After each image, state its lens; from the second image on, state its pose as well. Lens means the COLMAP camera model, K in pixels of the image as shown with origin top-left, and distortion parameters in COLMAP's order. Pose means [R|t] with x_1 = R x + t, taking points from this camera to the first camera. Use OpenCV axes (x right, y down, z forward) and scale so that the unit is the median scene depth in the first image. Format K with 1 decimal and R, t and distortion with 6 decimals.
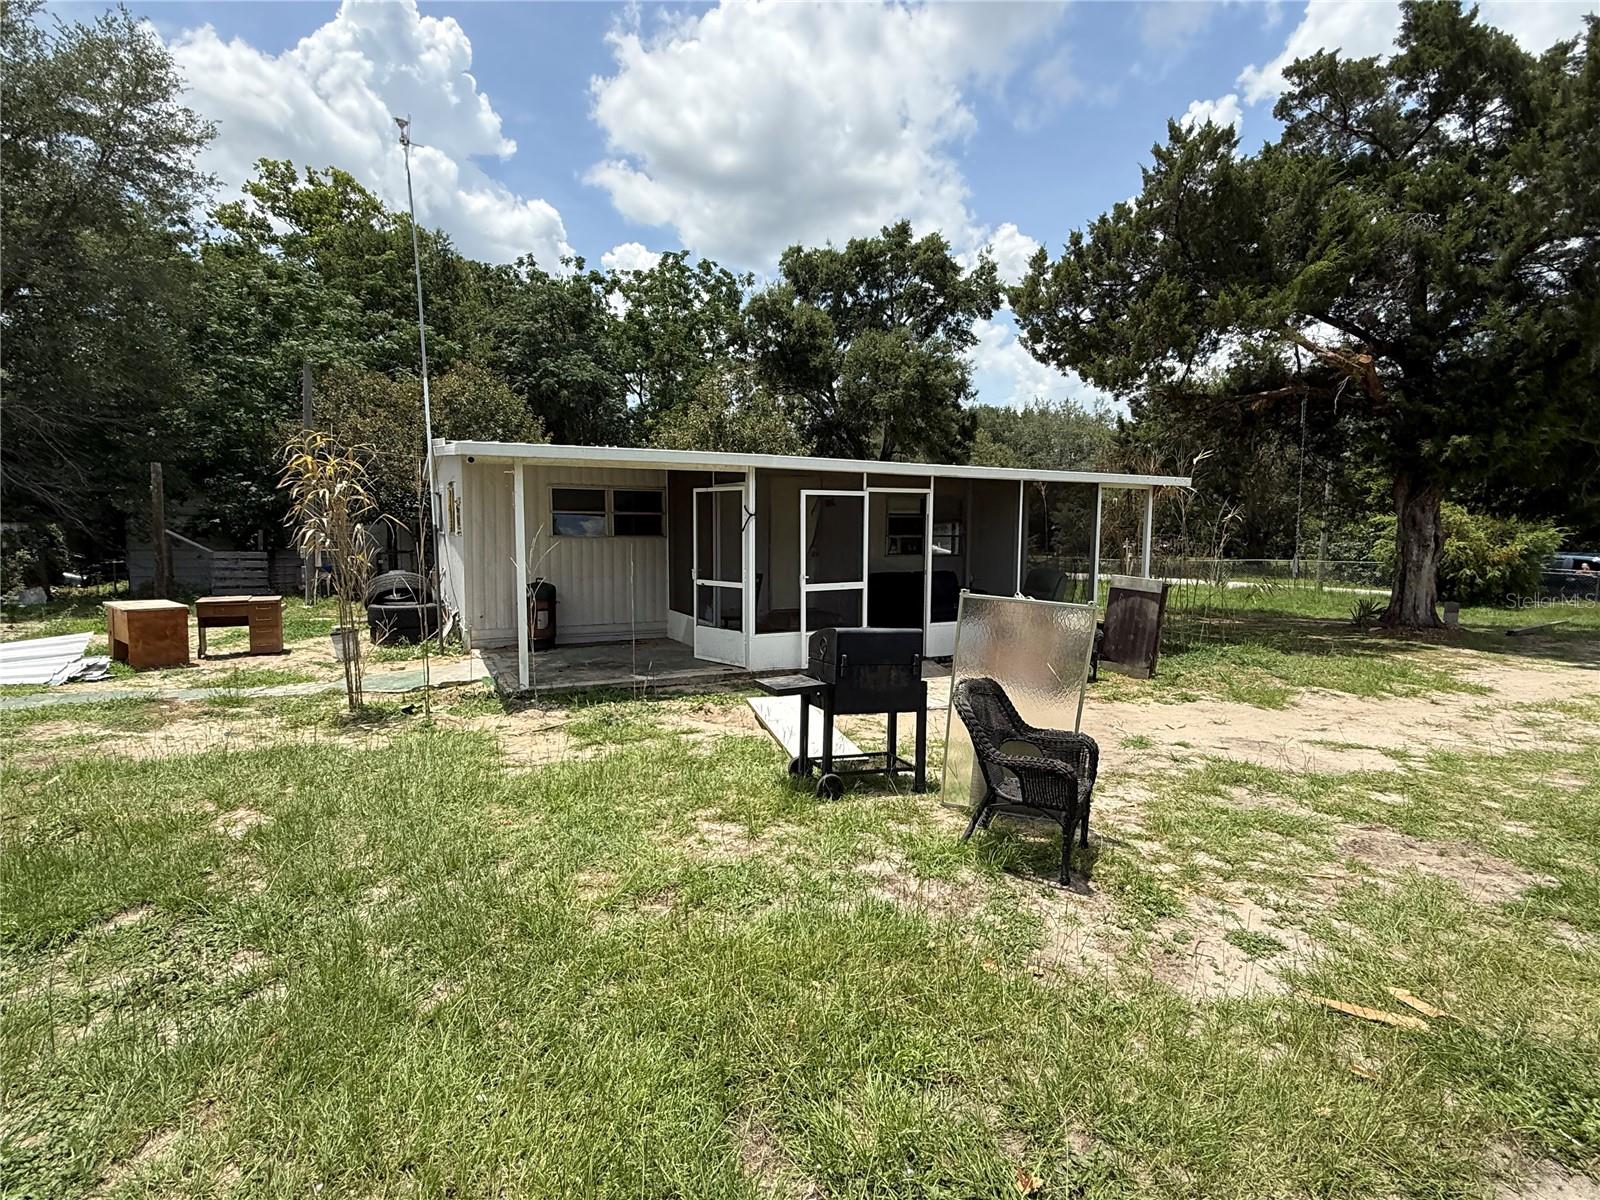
lens RADIAL K [[784.9, 0, 788.7], [0, 784.9, 598.6], [0, 0, 1]] dist [0.002273, -0.000981]
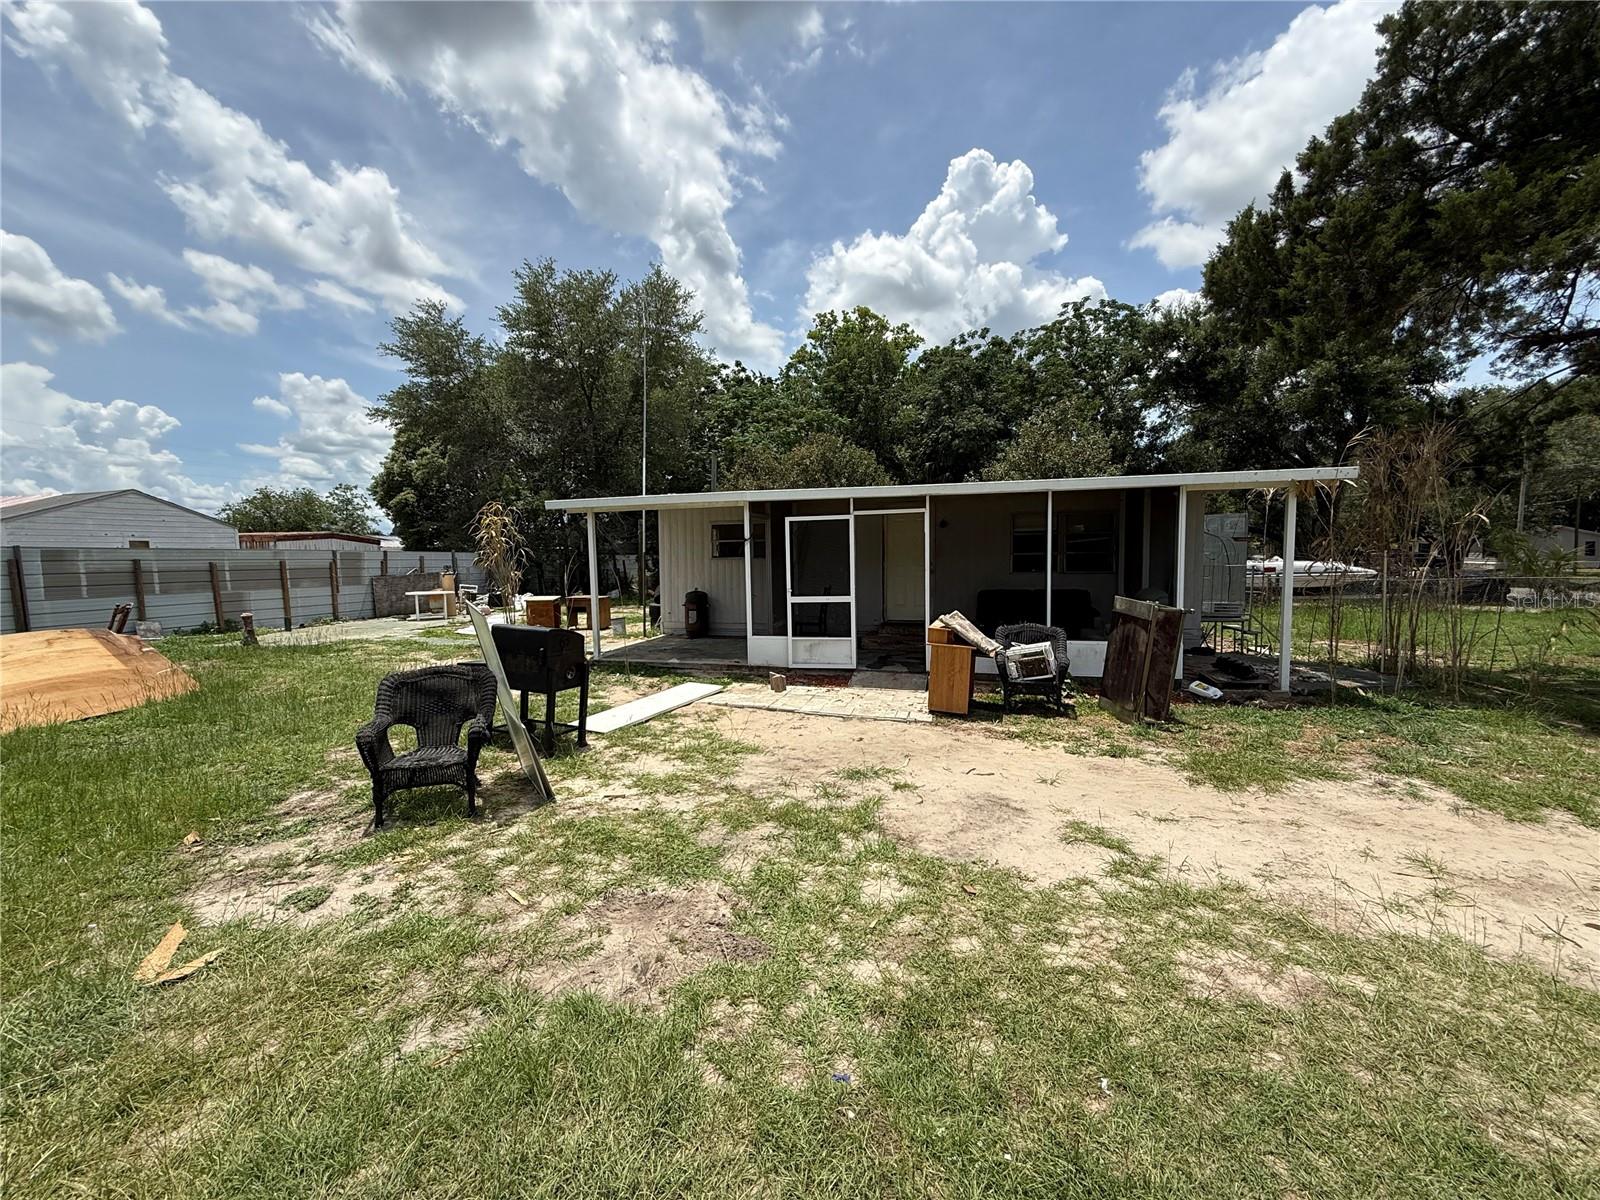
lens RADIAL K [[637.7, 0, 793.9], [0, 637.7, 584.6], [0, 0, 1]] dist [0.000102, 0.000410]
pose [[0.747305, 0.016225, -0.664283, 0.829581], [-0.039961, 0.998990, -0.020554, -0.019833], [0.663279, 0.041905, 0.747198, 0.351718]]
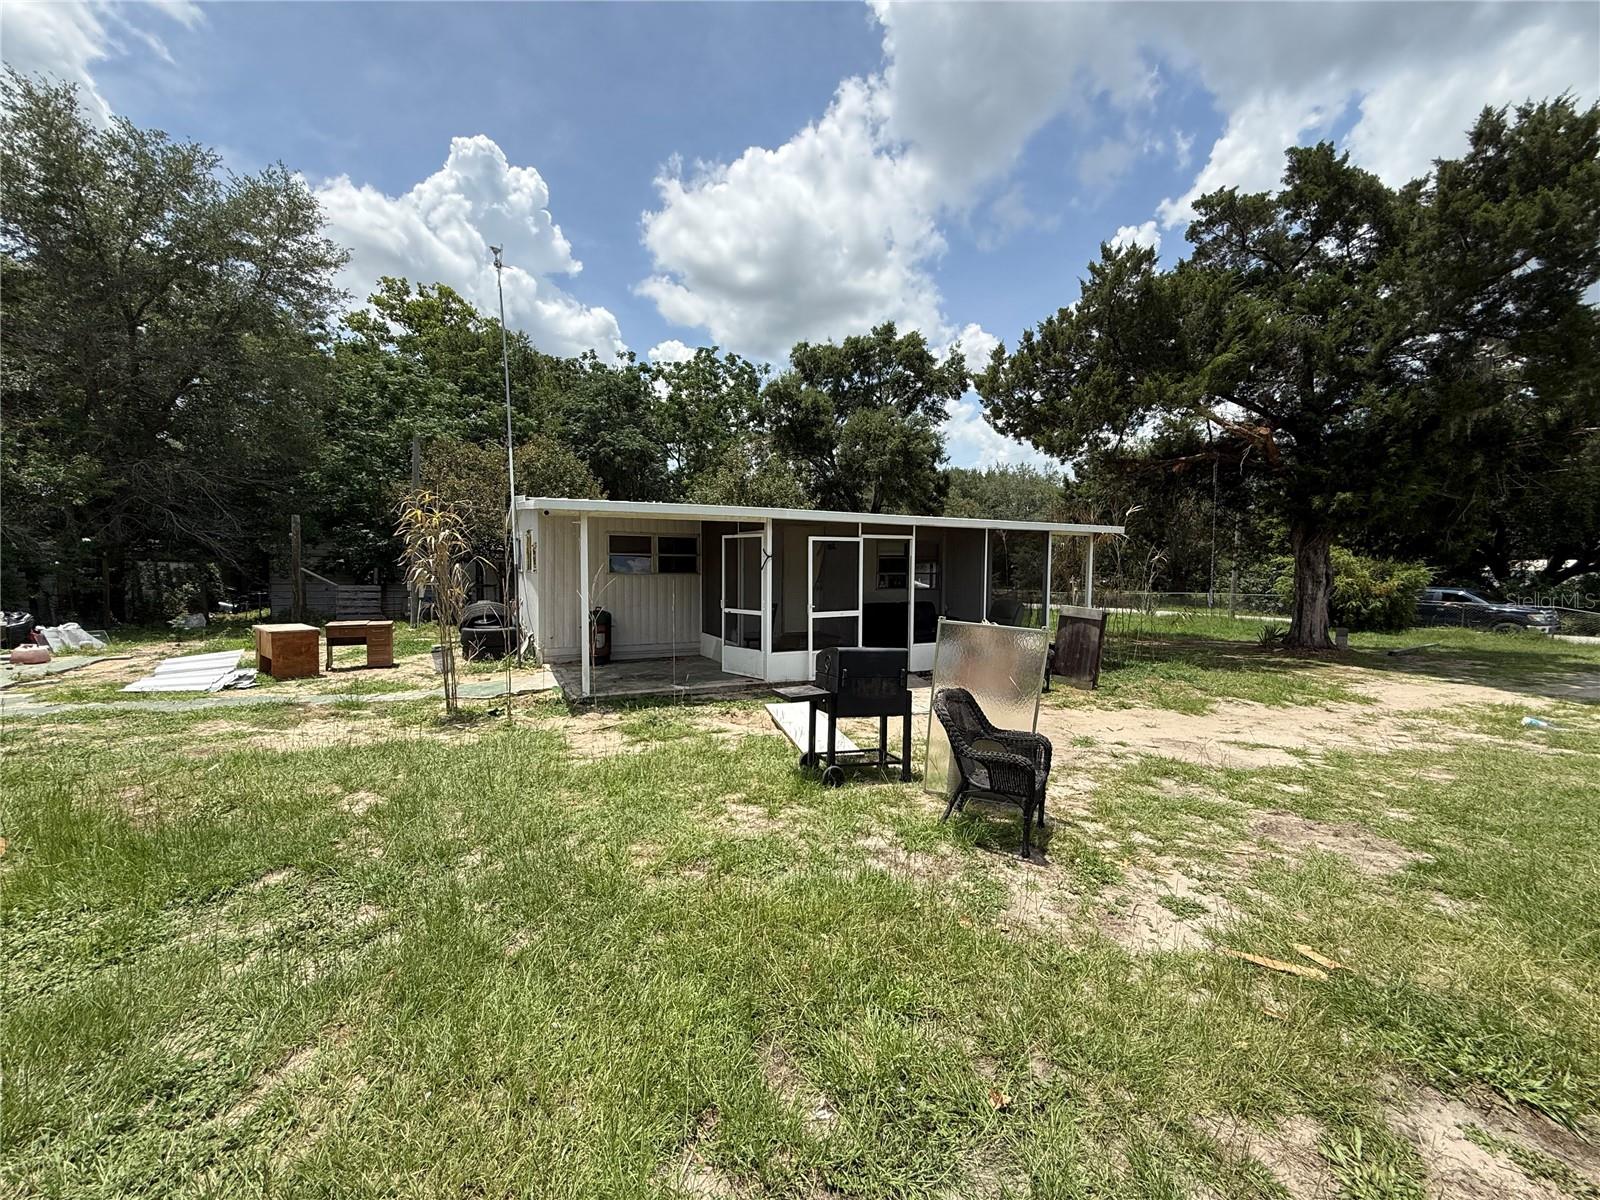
lens RADIAL K [[637.7, 0, 788.0], [0, 637.7, 598.5], [0, 0, 1]] dist [0.000102, 0.000410]
pose [[0.999895, 0.001537, -0.014401, -0.003178], [-0.002110, 0.999204, -0.039844, 0.000257], [0.014328, 0.039870, 0.999102, -0.008922]]
